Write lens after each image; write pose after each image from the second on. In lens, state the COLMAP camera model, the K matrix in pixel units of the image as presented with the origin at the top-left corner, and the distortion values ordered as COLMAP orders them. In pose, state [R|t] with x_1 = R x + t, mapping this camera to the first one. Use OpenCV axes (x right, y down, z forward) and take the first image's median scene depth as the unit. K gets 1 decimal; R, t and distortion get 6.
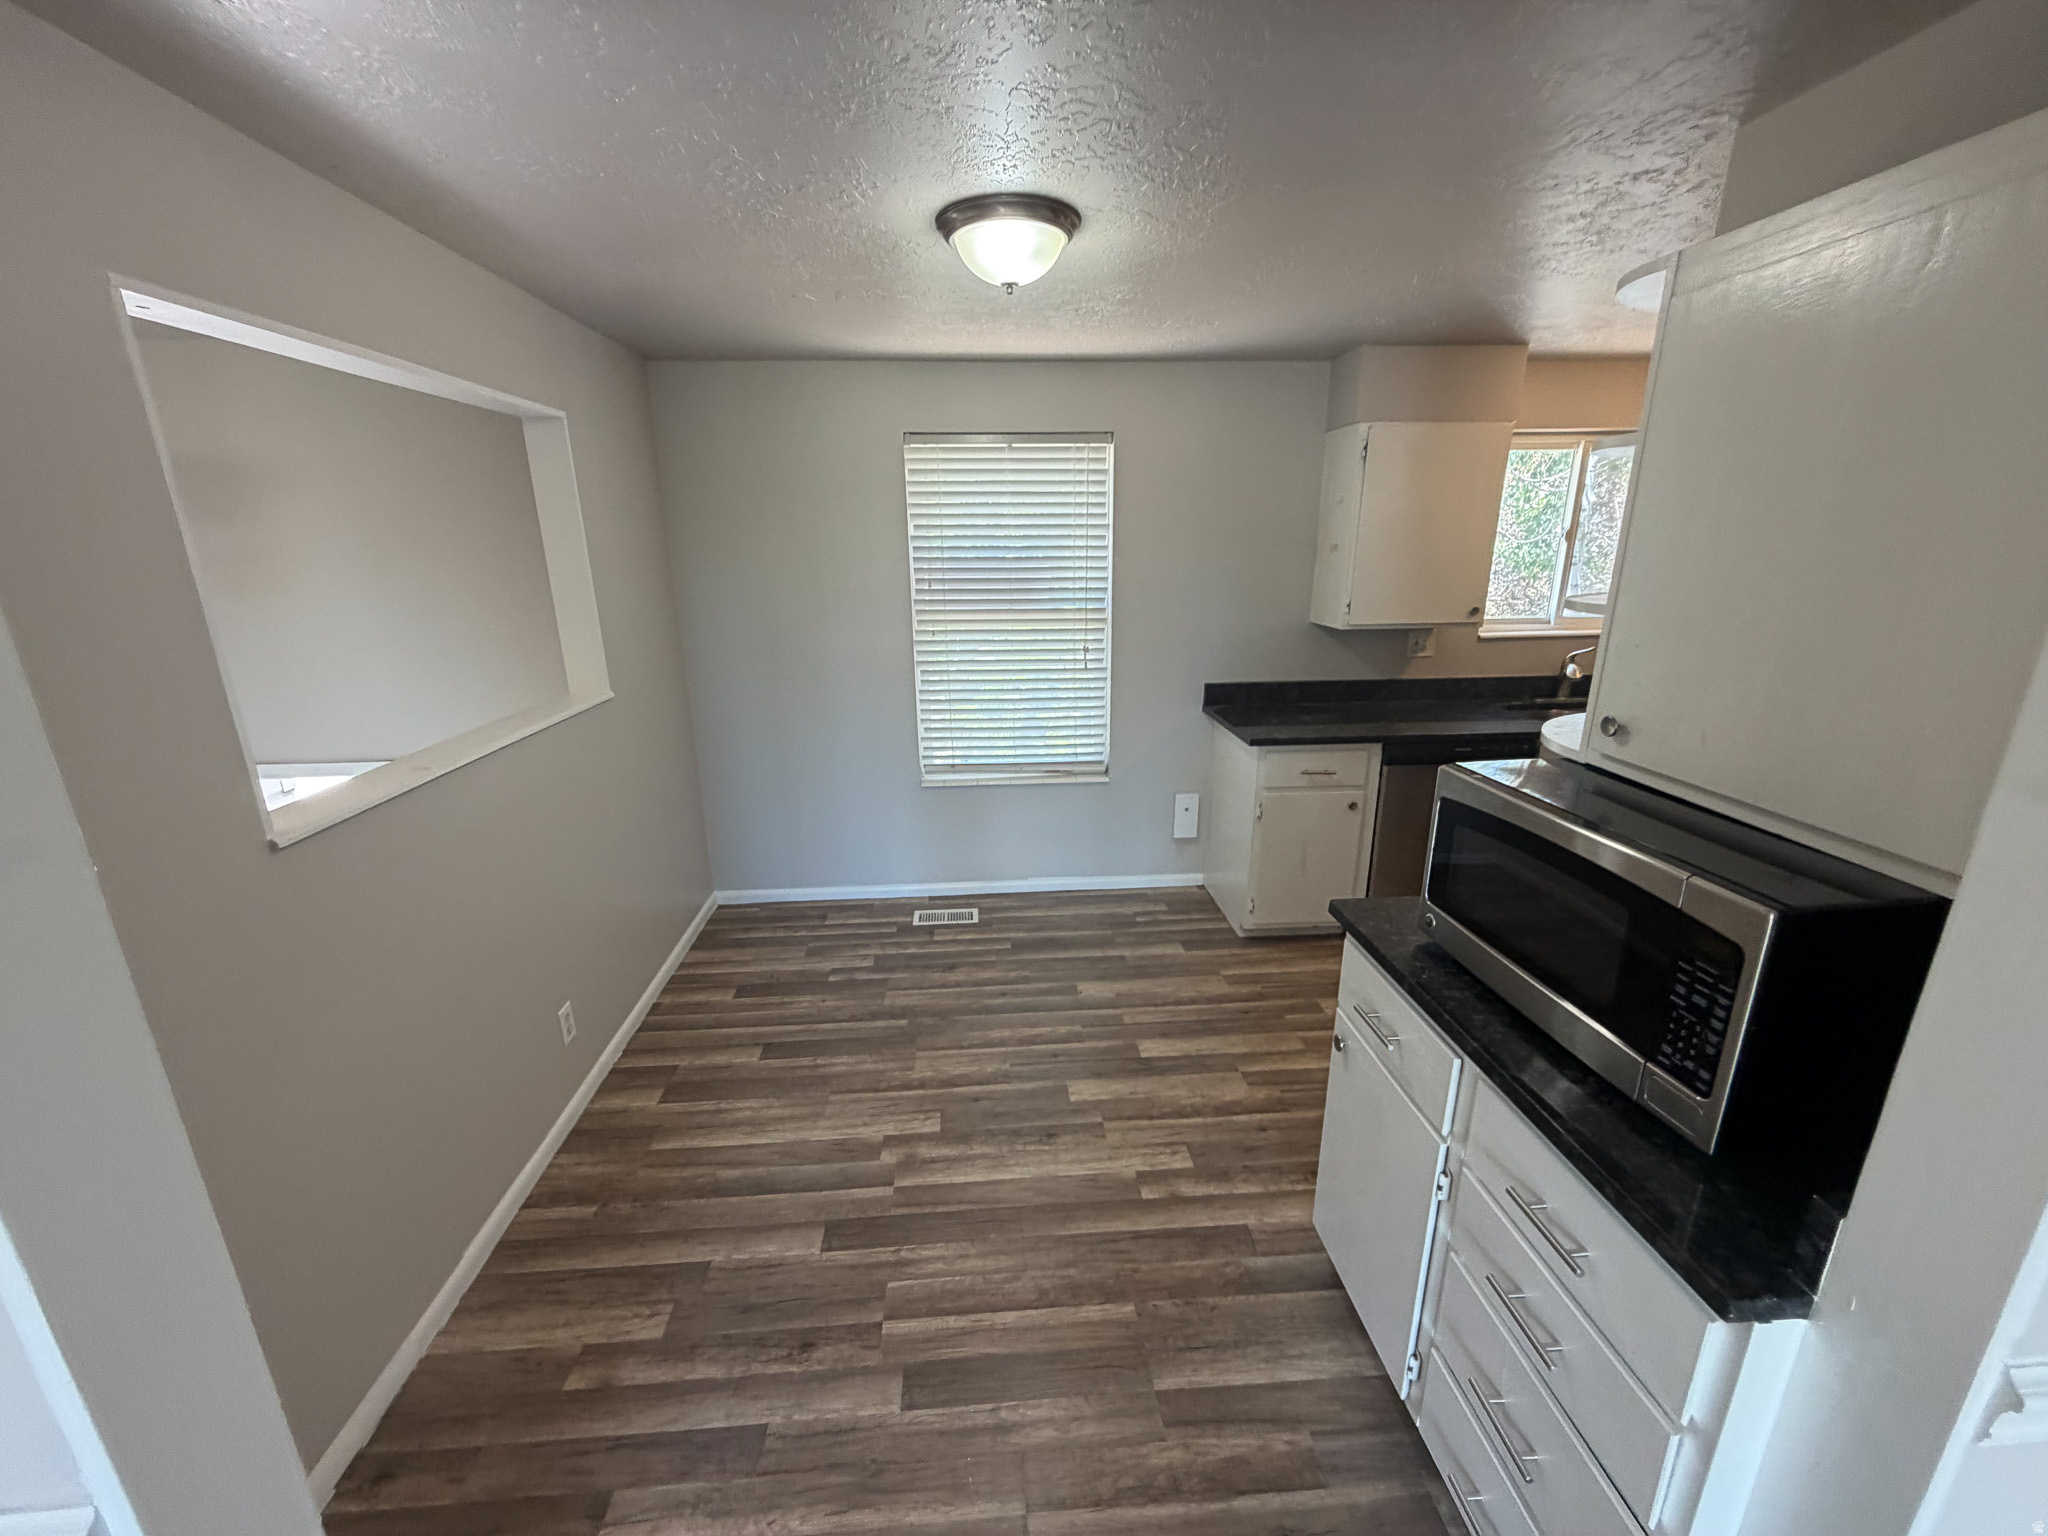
lens RADIAL K [[815.0, 0, 1019.3], [0, 815.0, 771.9], [0, 0, 1]] dist [0.000946, -0.000236]
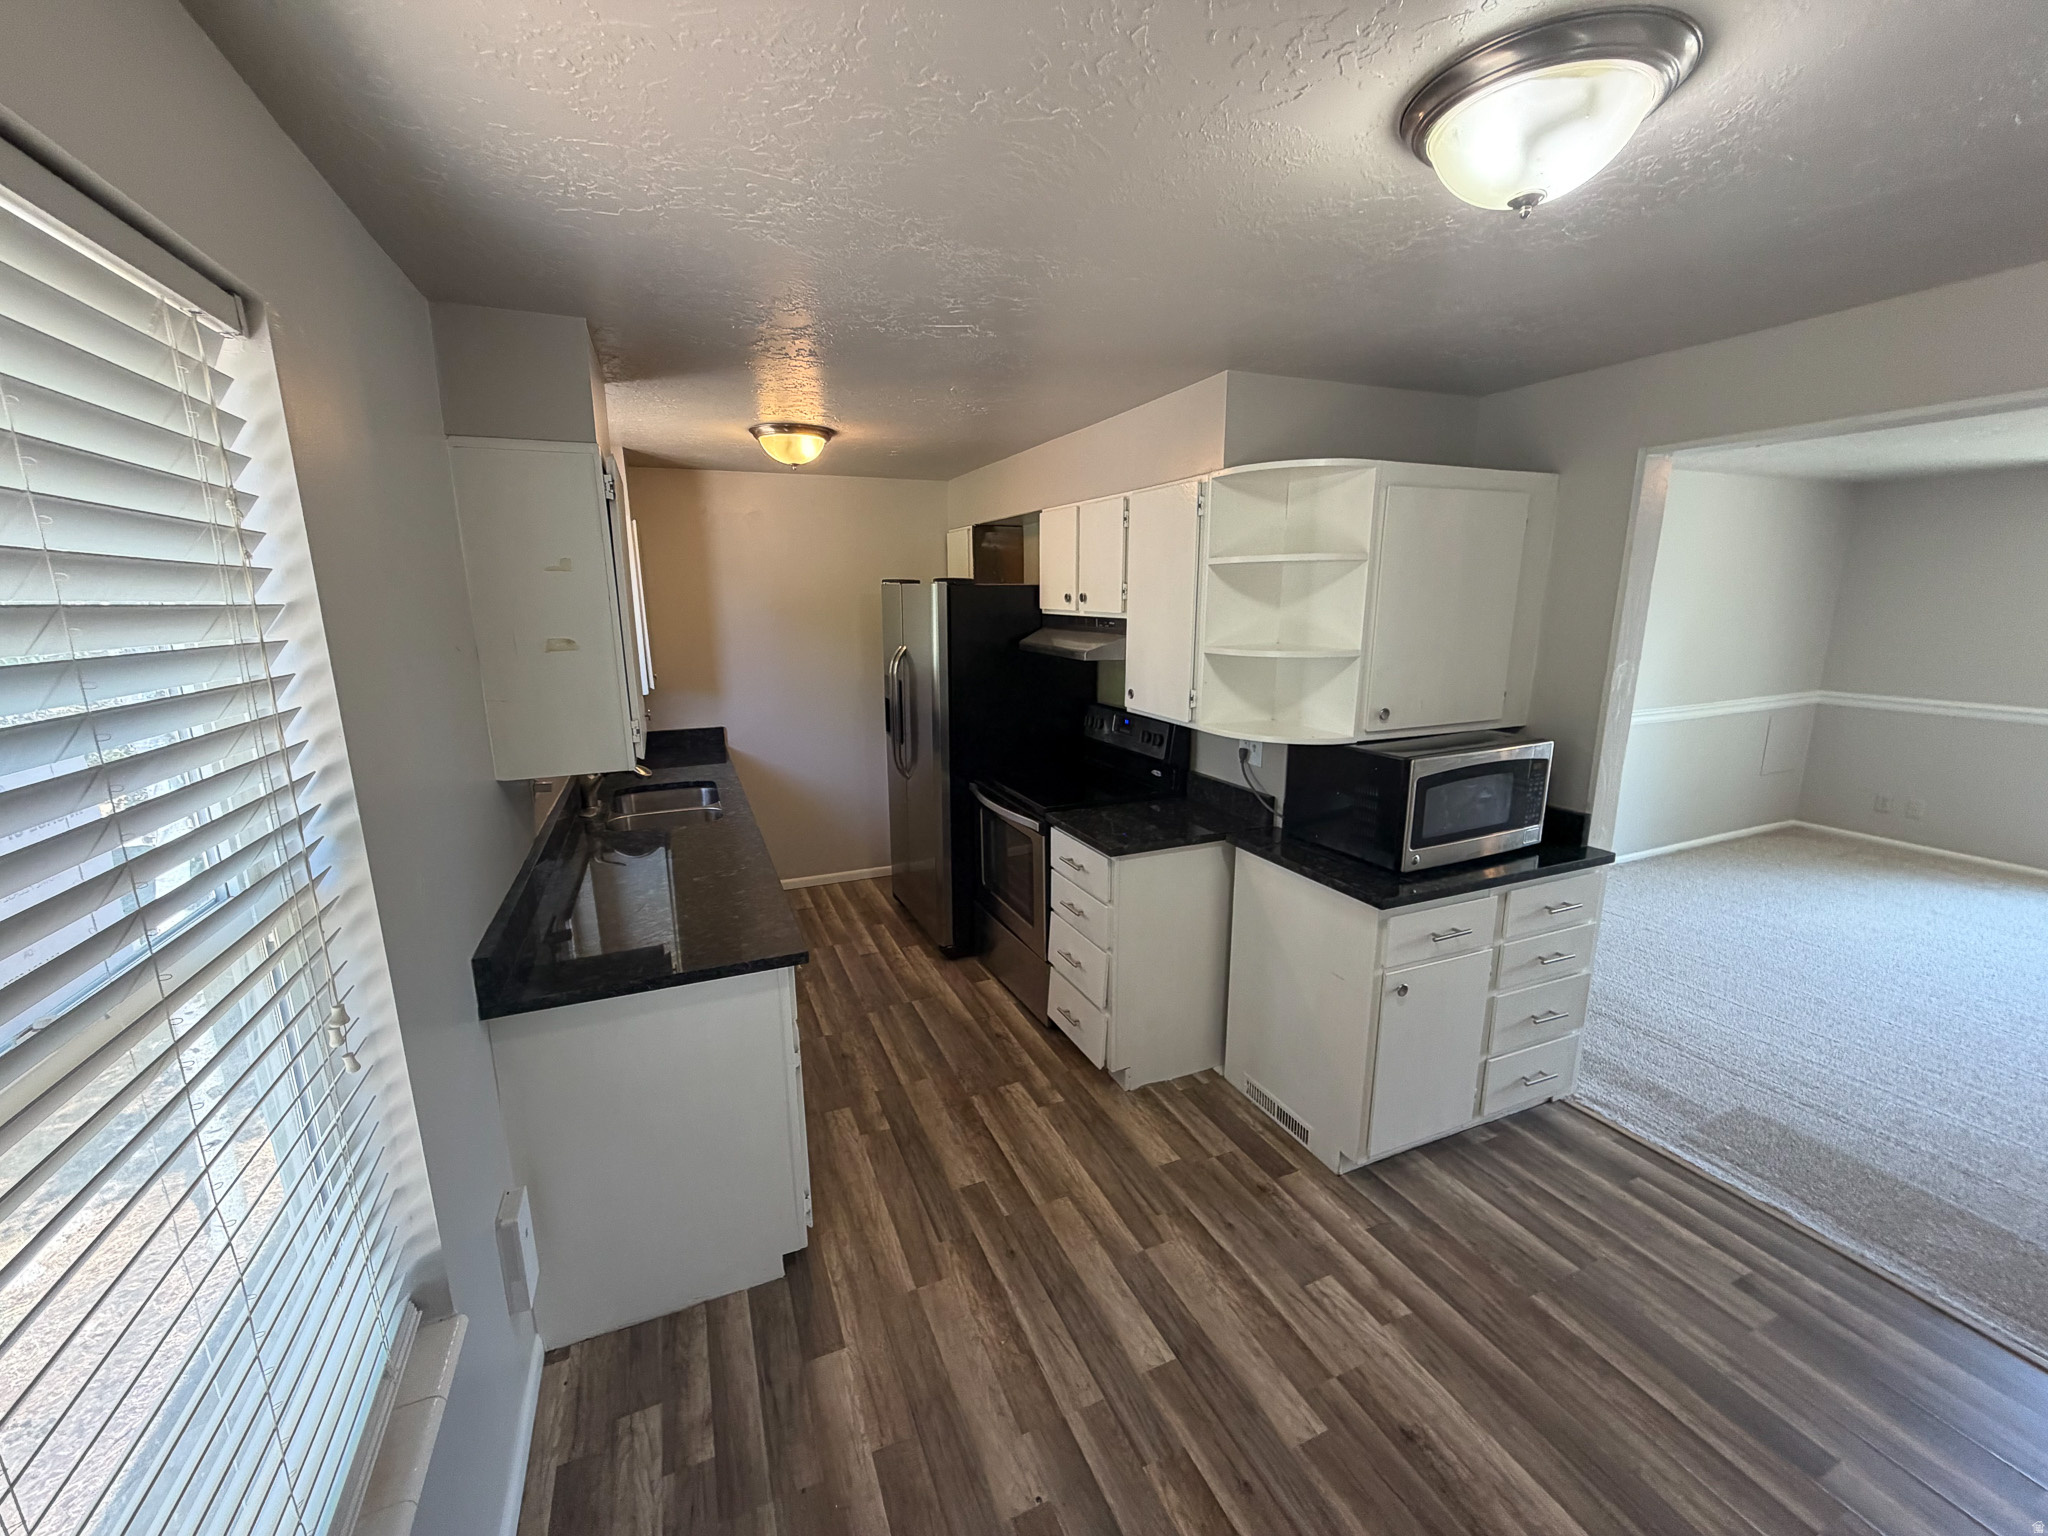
lens RADIAL K [[815.0, 0, 1019.3], [0, 815.0, 771.9], [0, 0, 1]] dist [0.000946, -0.000236]
pose [[-0.326731, -0.190609, 0.925697, -0.333343], [0.277042, 0.917112, 0.286625, -0.323161], [-0.903601, 0.350106, -0.246842, 1.062613]]
